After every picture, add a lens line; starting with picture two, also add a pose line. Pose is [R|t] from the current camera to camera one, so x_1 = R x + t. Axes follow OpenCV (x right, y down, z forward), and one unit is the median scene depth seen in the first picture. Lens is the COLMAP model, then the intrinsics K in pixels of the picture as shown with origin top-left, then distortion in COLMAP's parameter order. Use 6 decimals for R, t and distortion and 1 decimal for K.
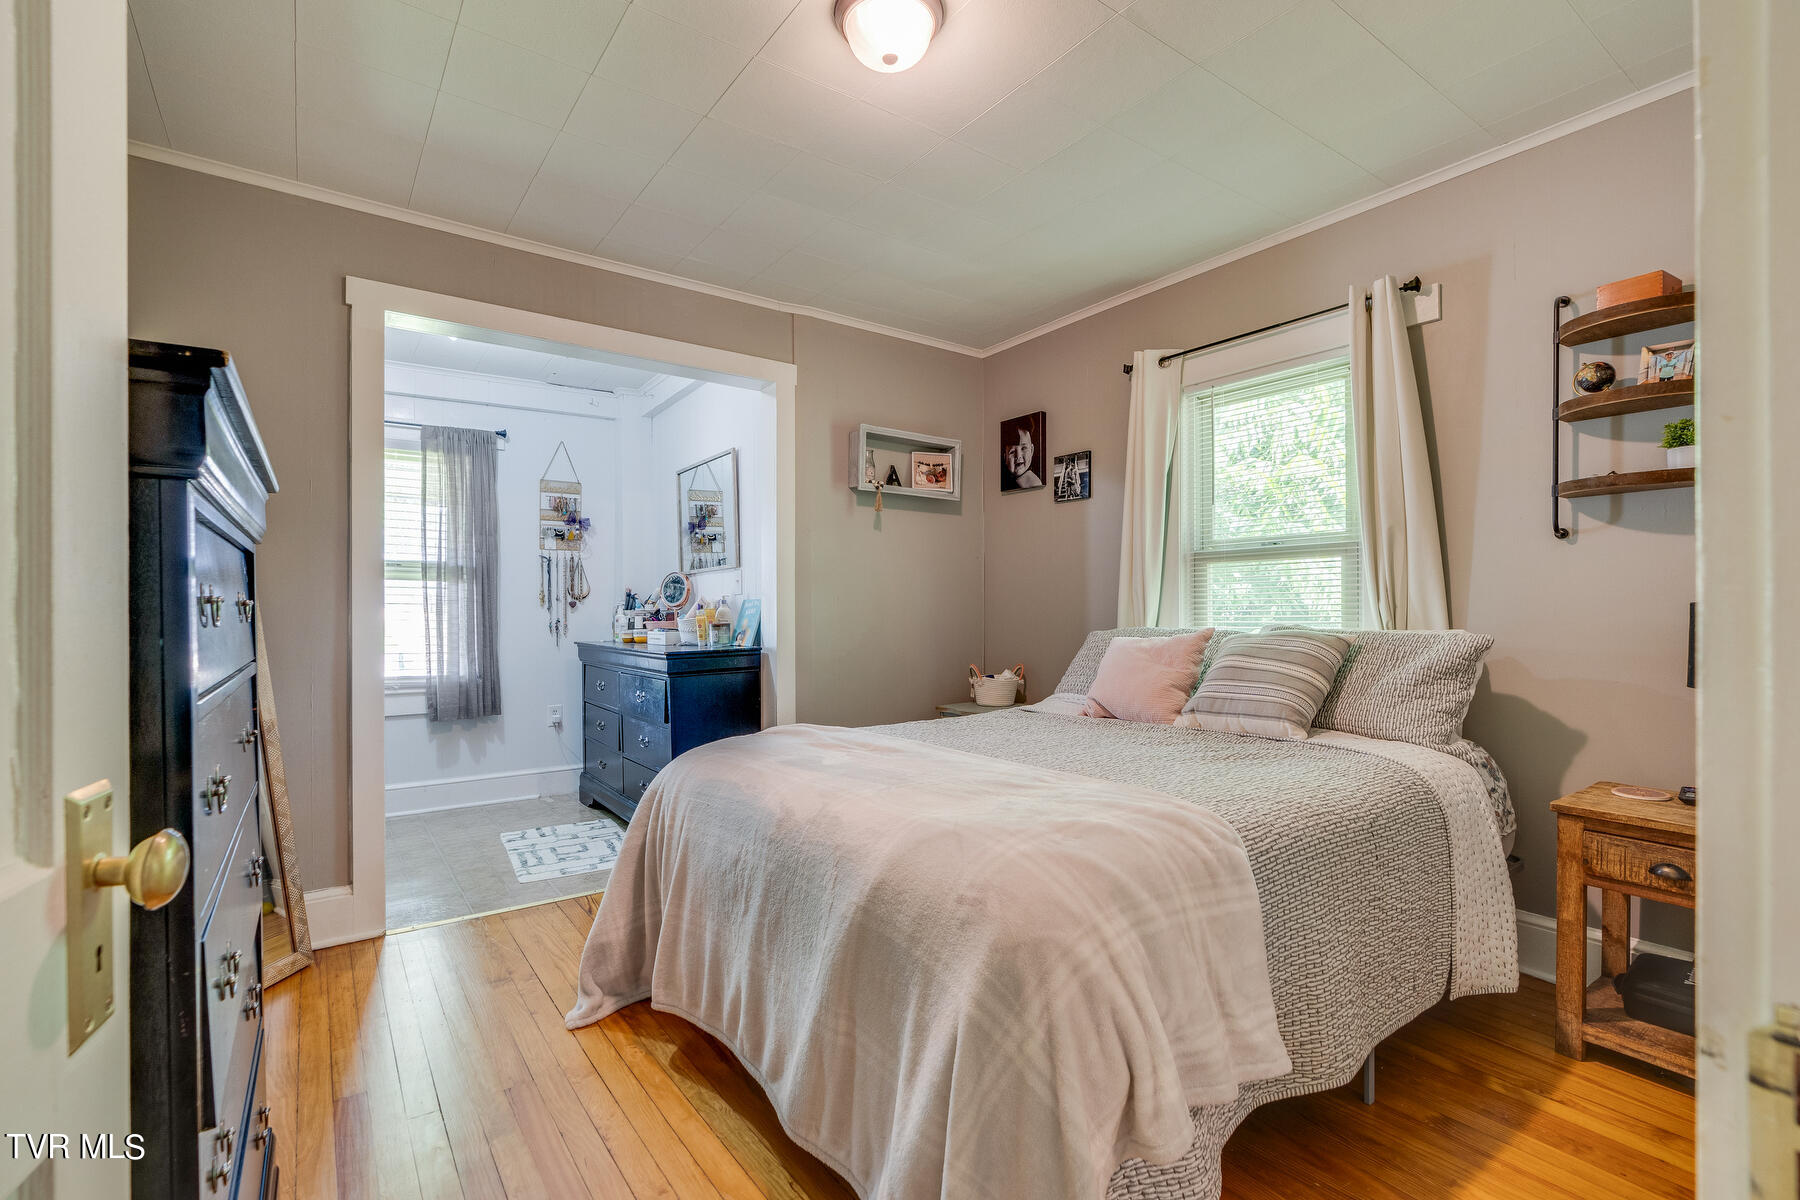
lens RADIAL K [[814.4, 0, 900.3], [0, 814.4, 606.8], [0, 0, 1]] dist [-0.001385, -0.000144]
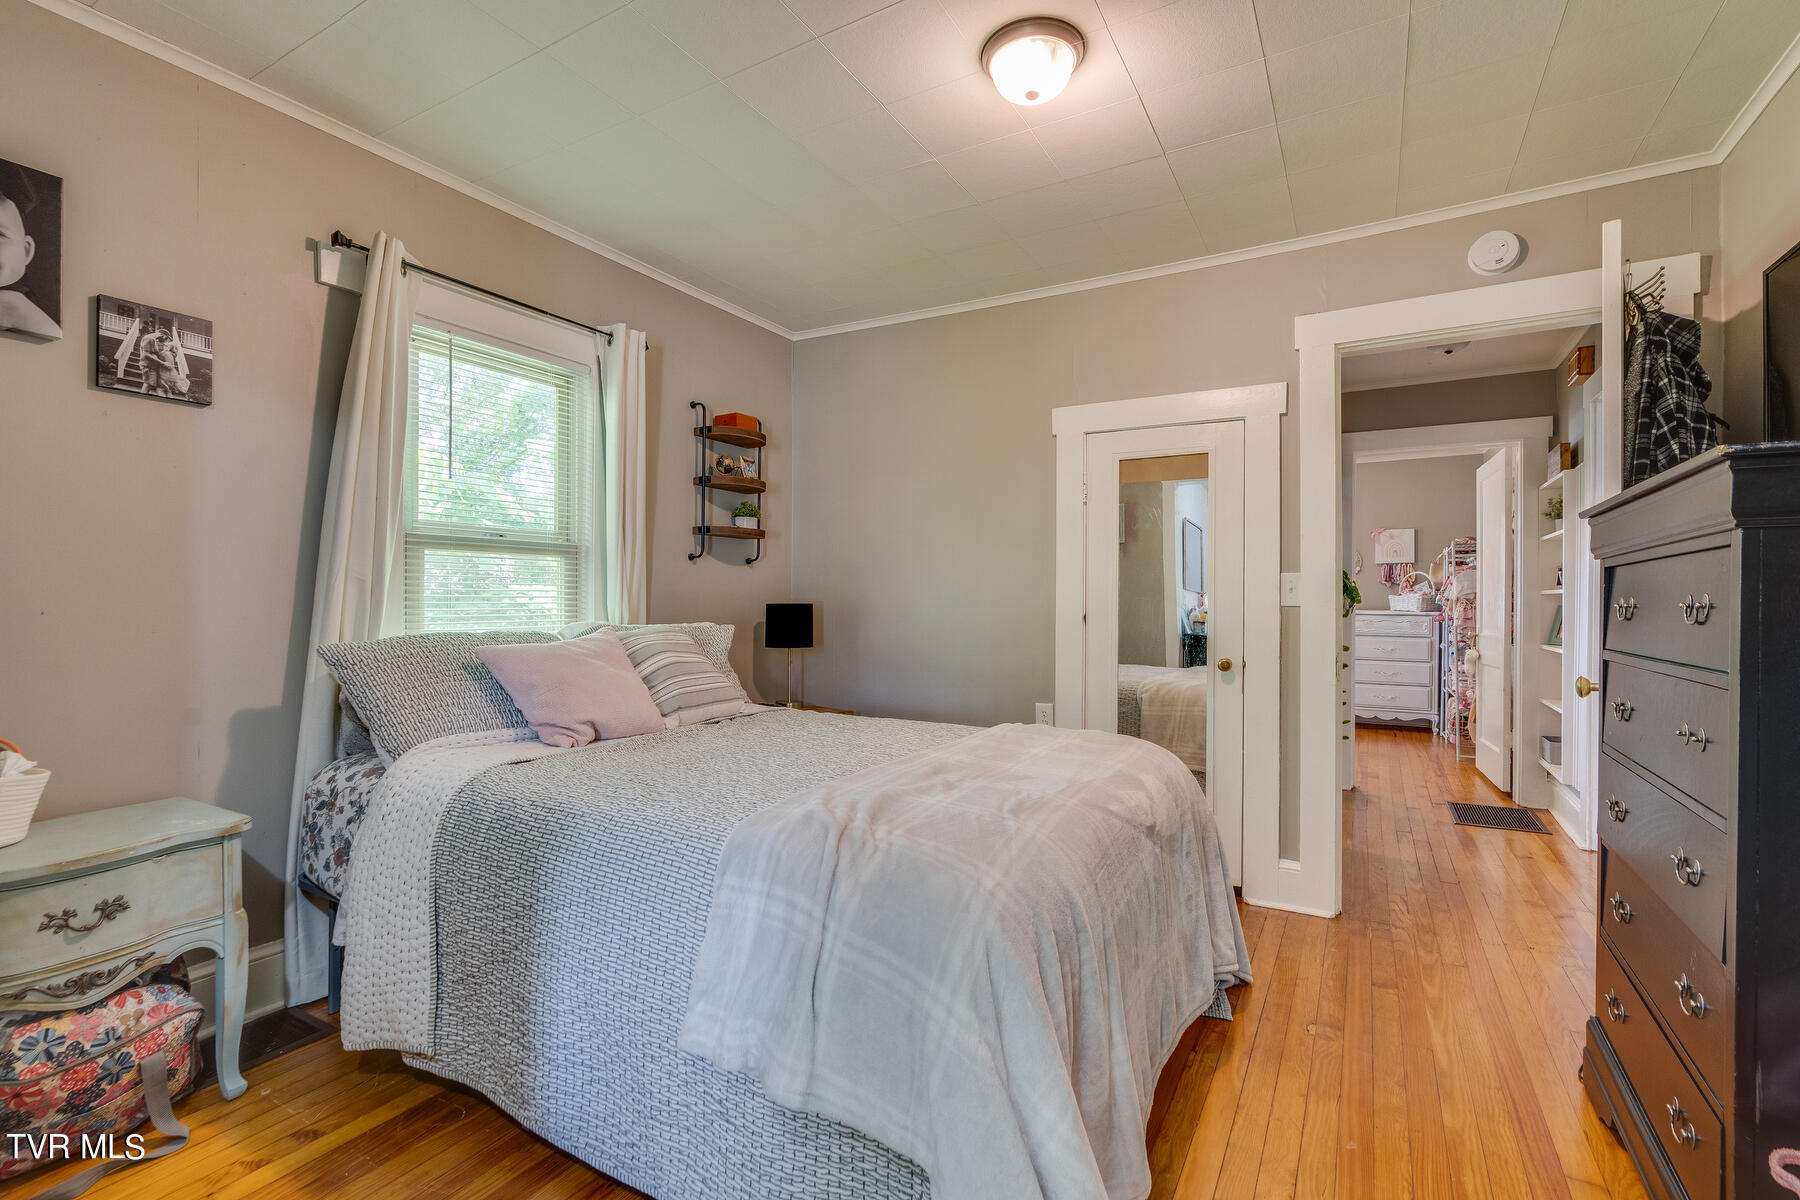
lens RADIAL K [[814.4, 0, 900.7], [0, 814.4, 604.0], [0, 0, 1]] dist [-0.001385, -0.000144]
pose [[-0.405998, 0.004348, 0.913864, -0.520553], [0.001054, 0.999990, -0.004289, 0.003251], [-0.913874, -0.000778, -0.405998, 0.892867]]
